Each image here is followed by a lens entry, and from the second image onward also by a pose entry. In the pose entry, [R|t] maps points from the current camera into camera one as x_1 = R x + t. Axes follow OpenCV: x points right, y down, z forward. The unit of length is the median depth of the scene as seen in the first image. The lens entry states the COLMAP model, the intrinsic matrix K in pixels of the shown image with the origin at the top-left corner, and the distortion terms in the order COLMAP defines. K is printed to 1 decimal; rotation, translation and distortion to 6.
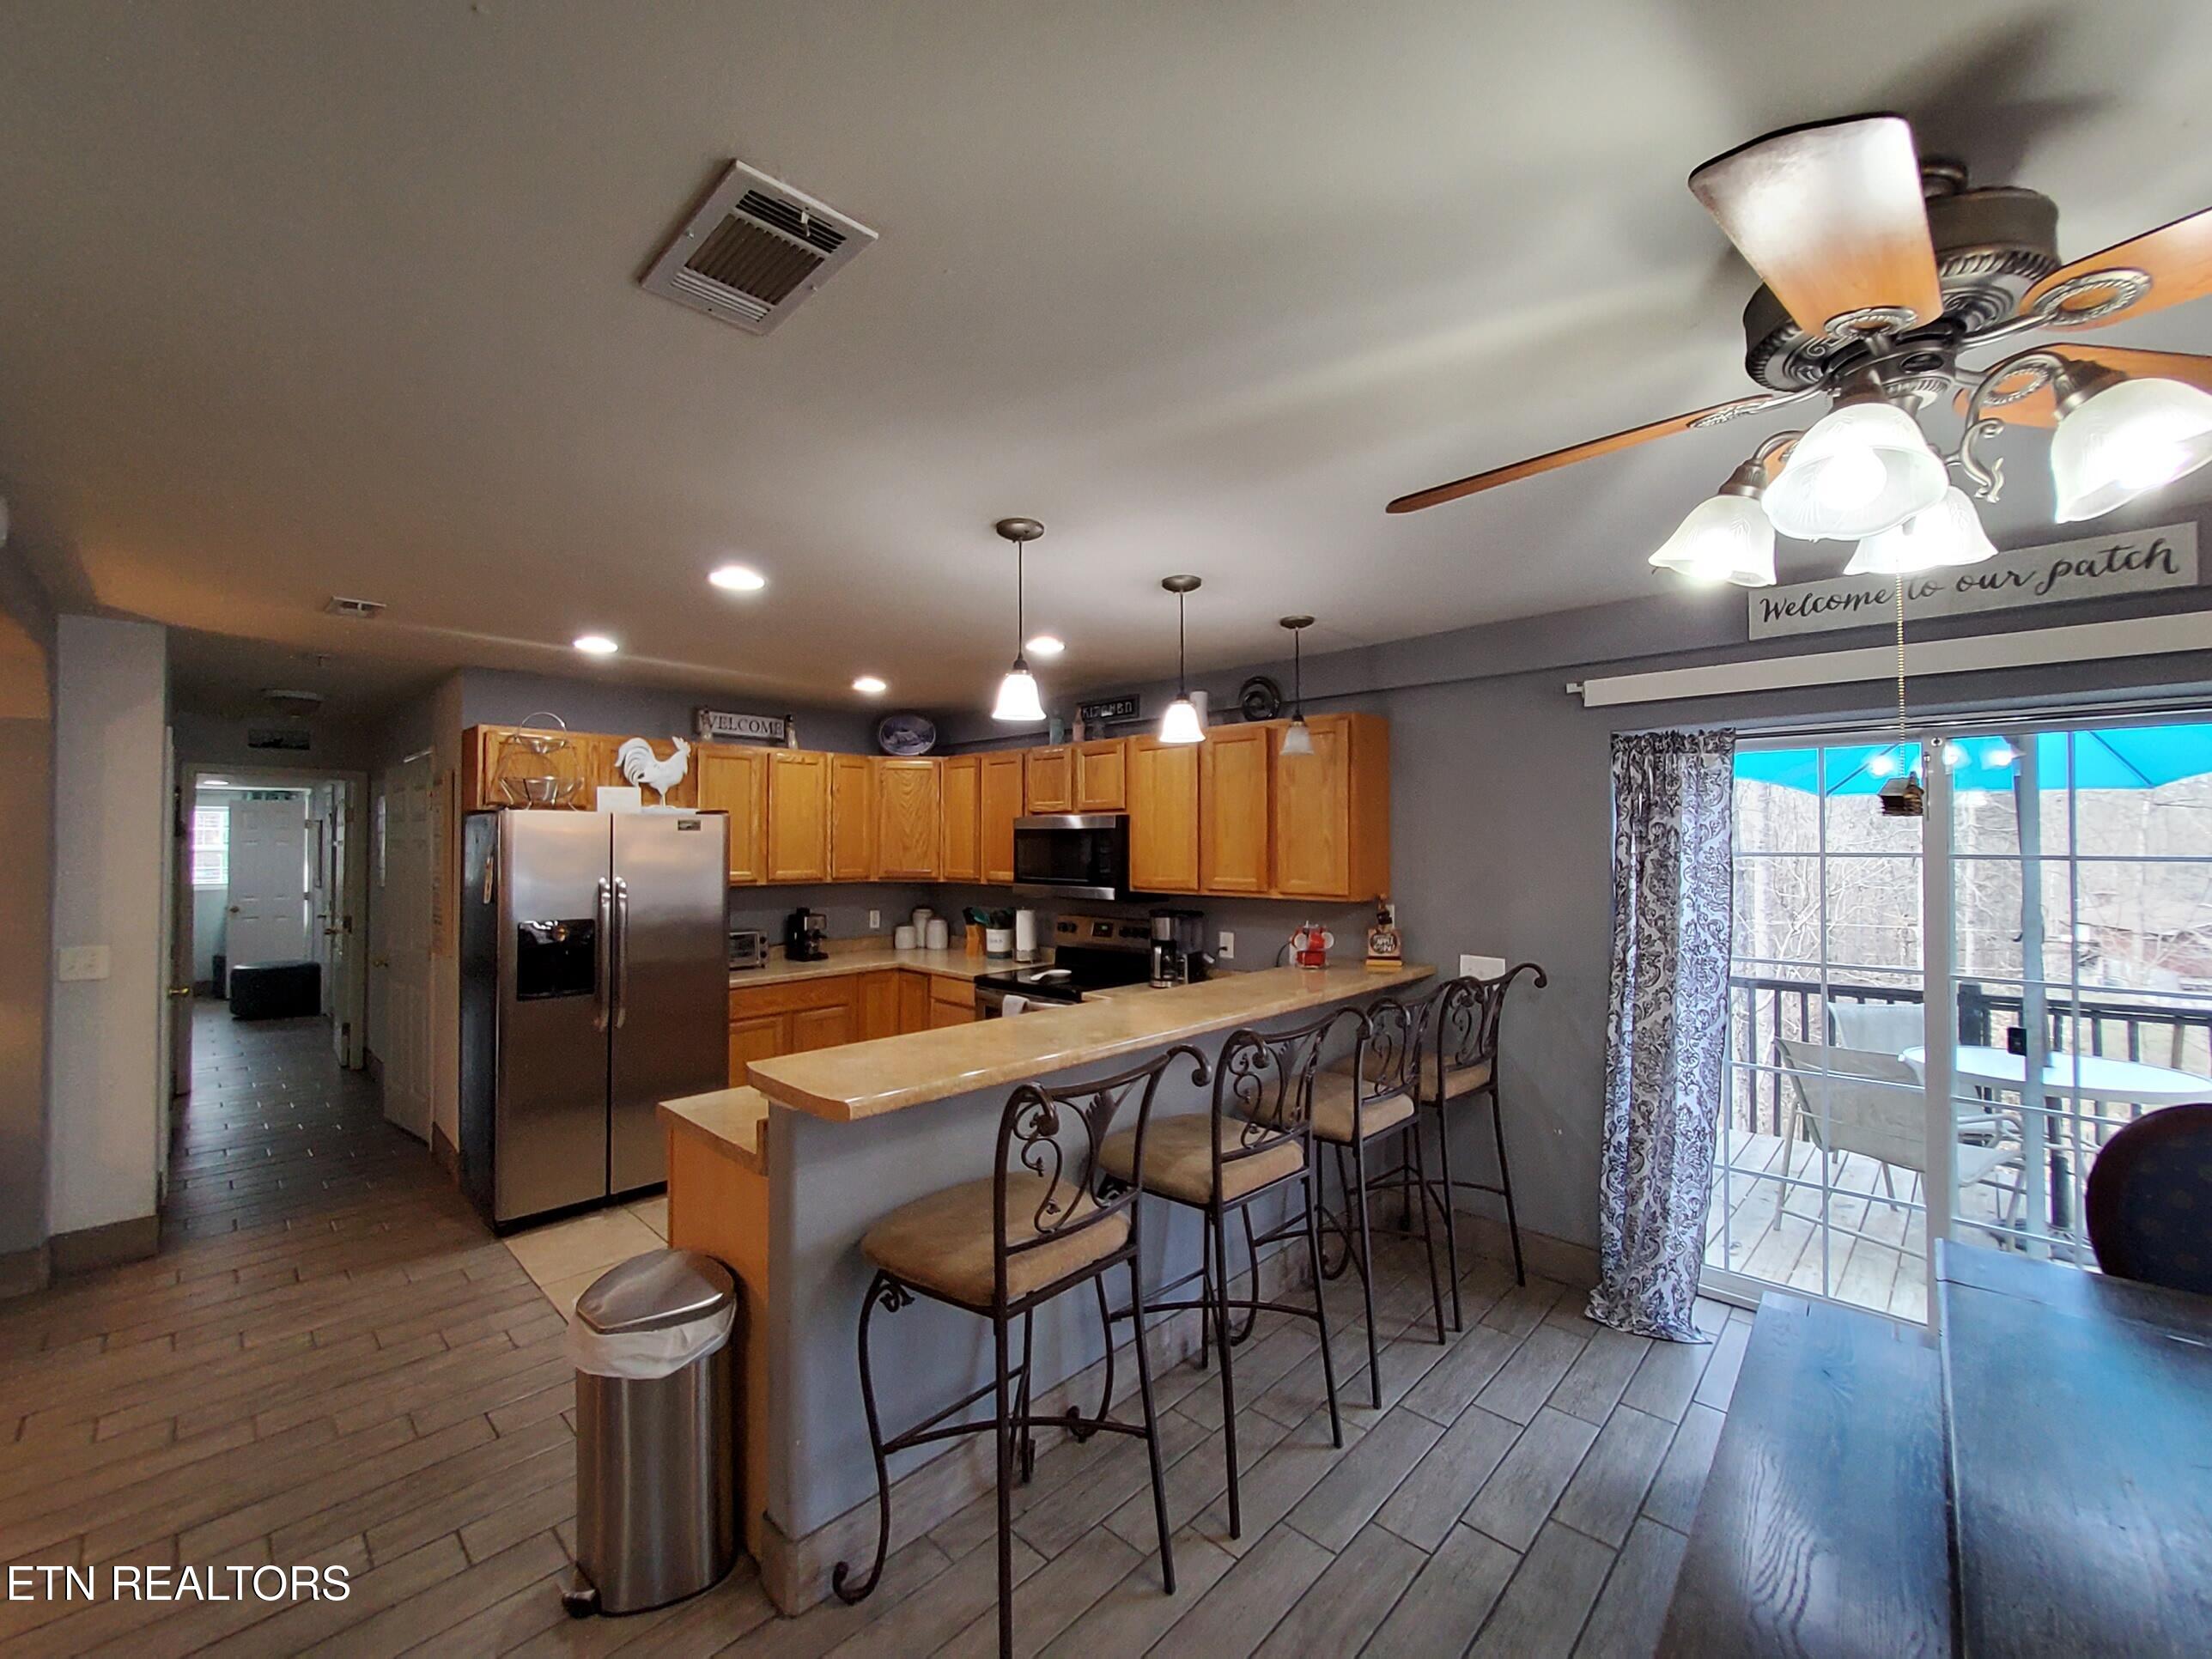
lens RADIAL K [[884.5, 0, 1115.0], [0, 884.5, 826.3], [0, 0, 1]] dist [0.010141, -0.006370]
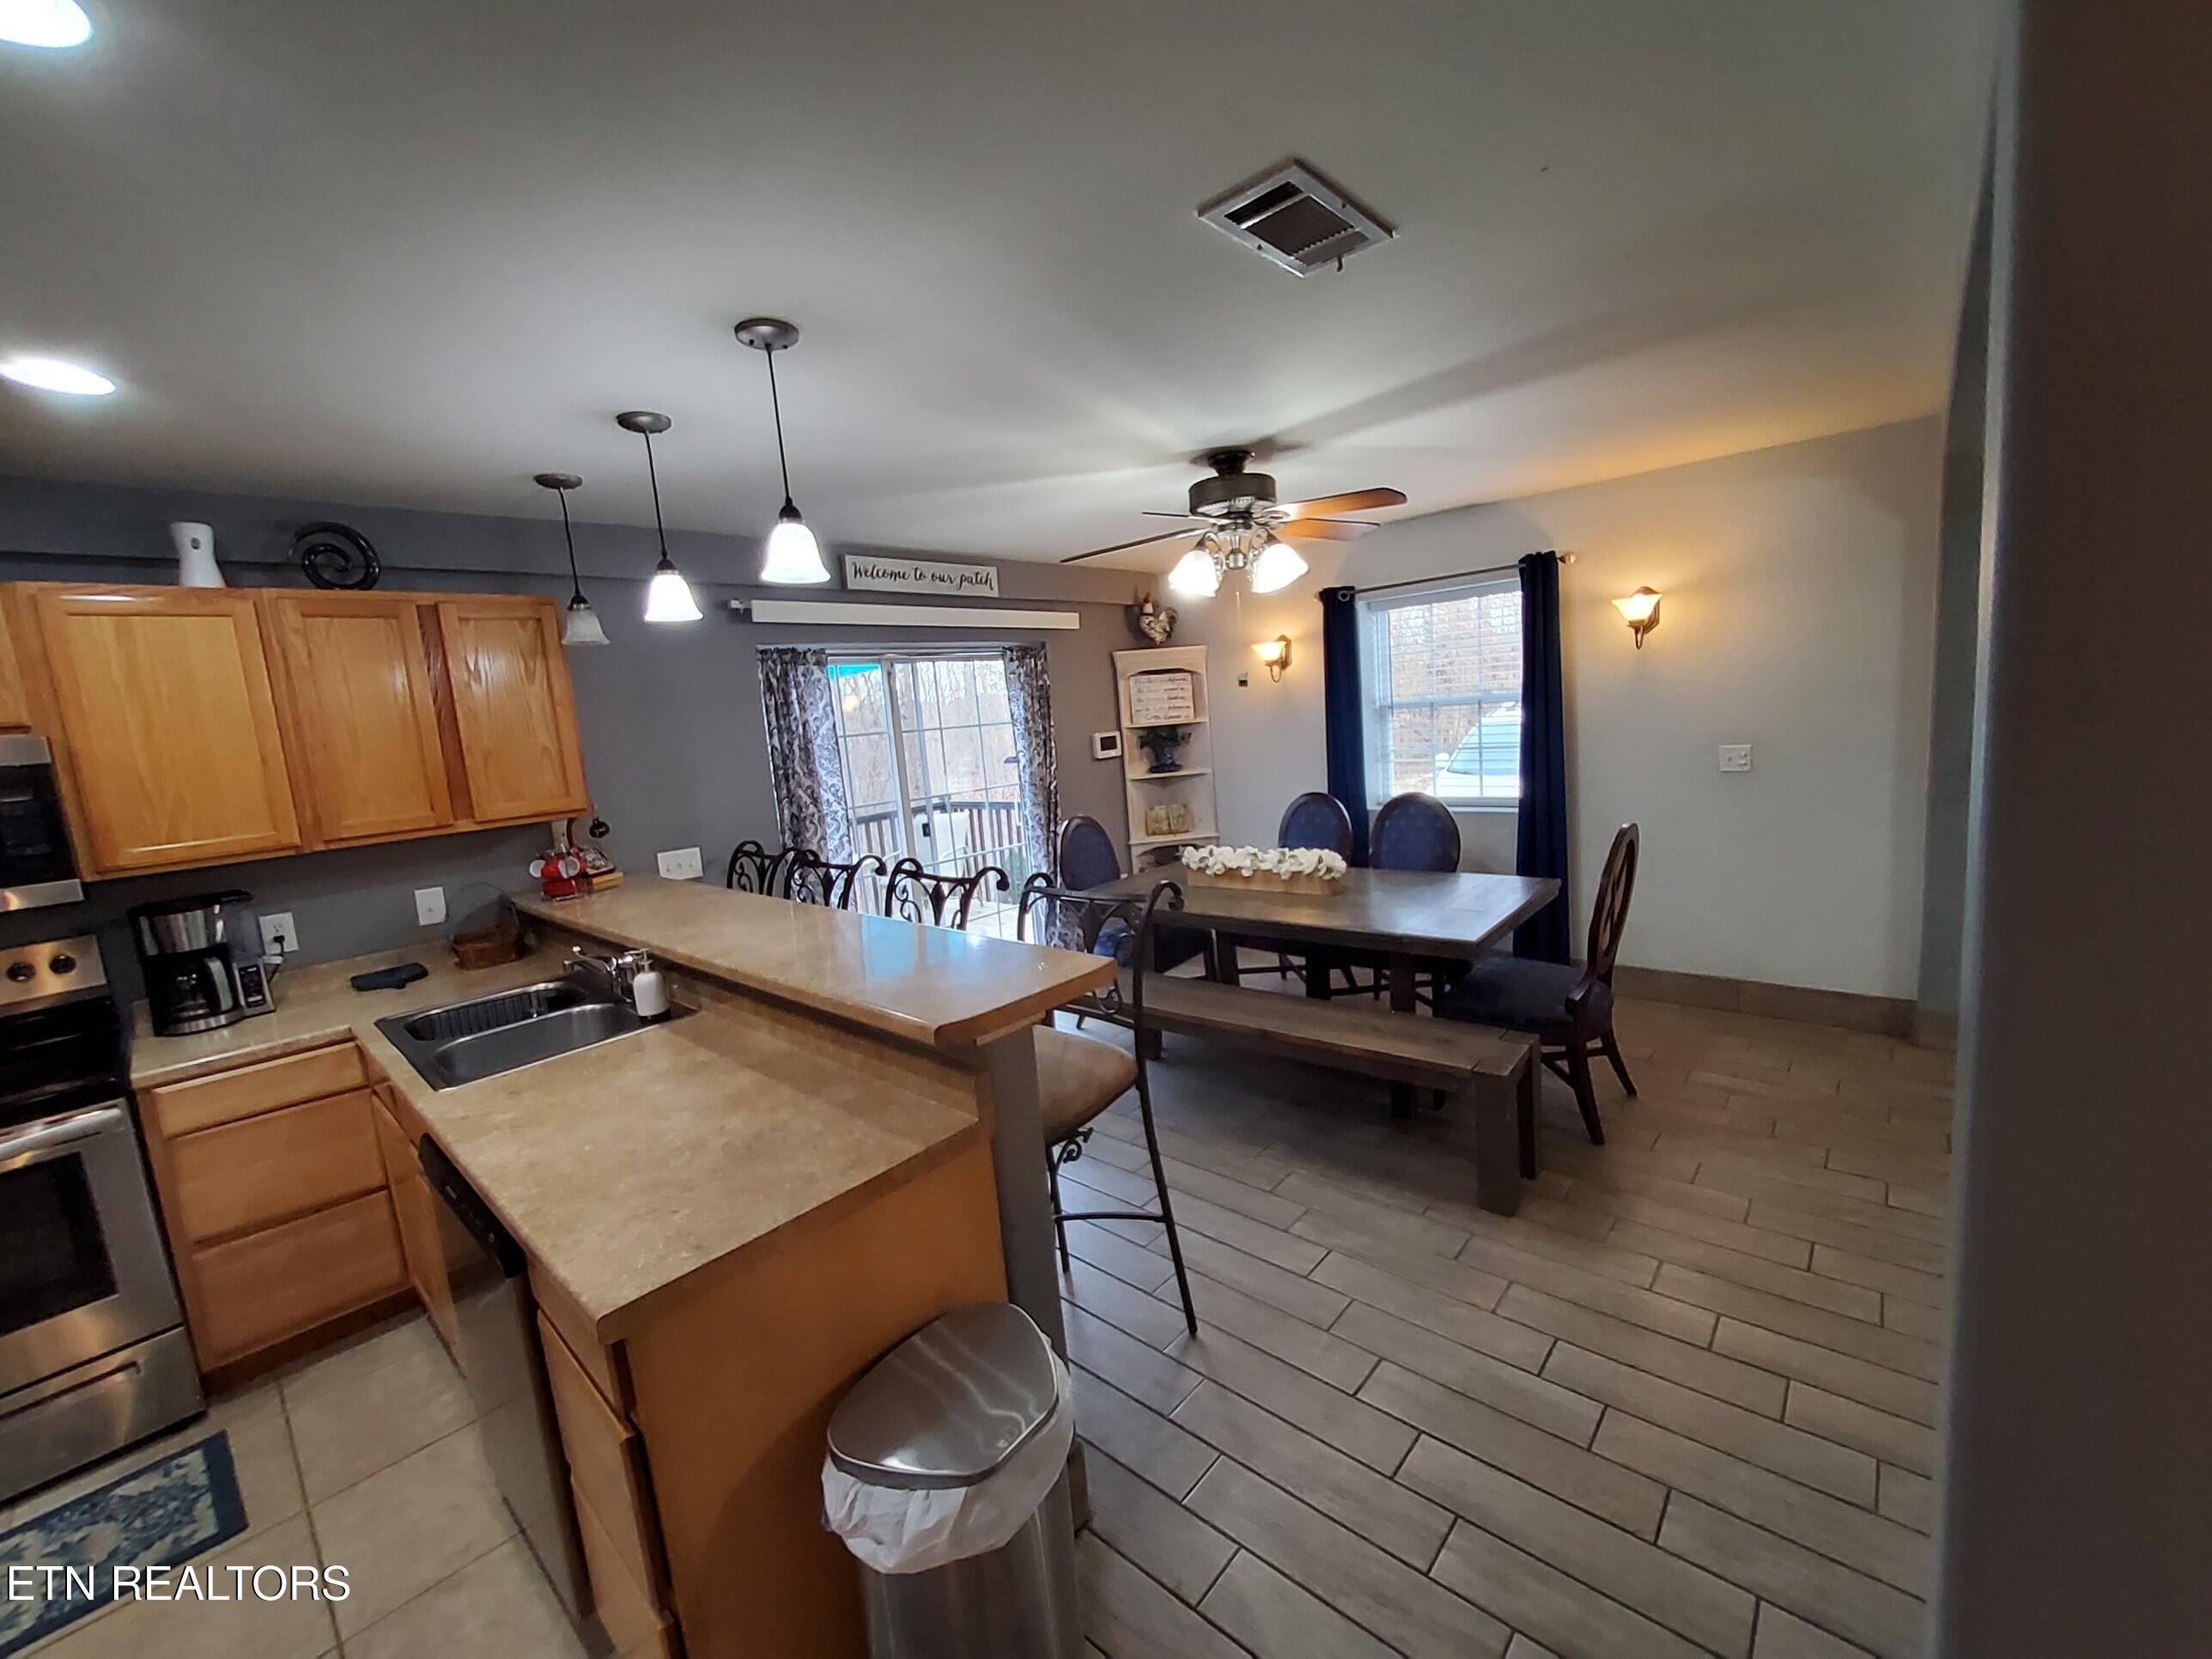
lens RADIAL K [[884.5, 0, 1115.0], [0, 884.5, 826.3], [0, 0, 1]] dist [0.010141, -0.006370]
pose [[-0.024515, -0.129064, 0.991333, -0.754748], [0.064855, 0.989337, 0.130408, 0.016498], [-0.997594, 0.067490, -0.015883, 0.568774]]
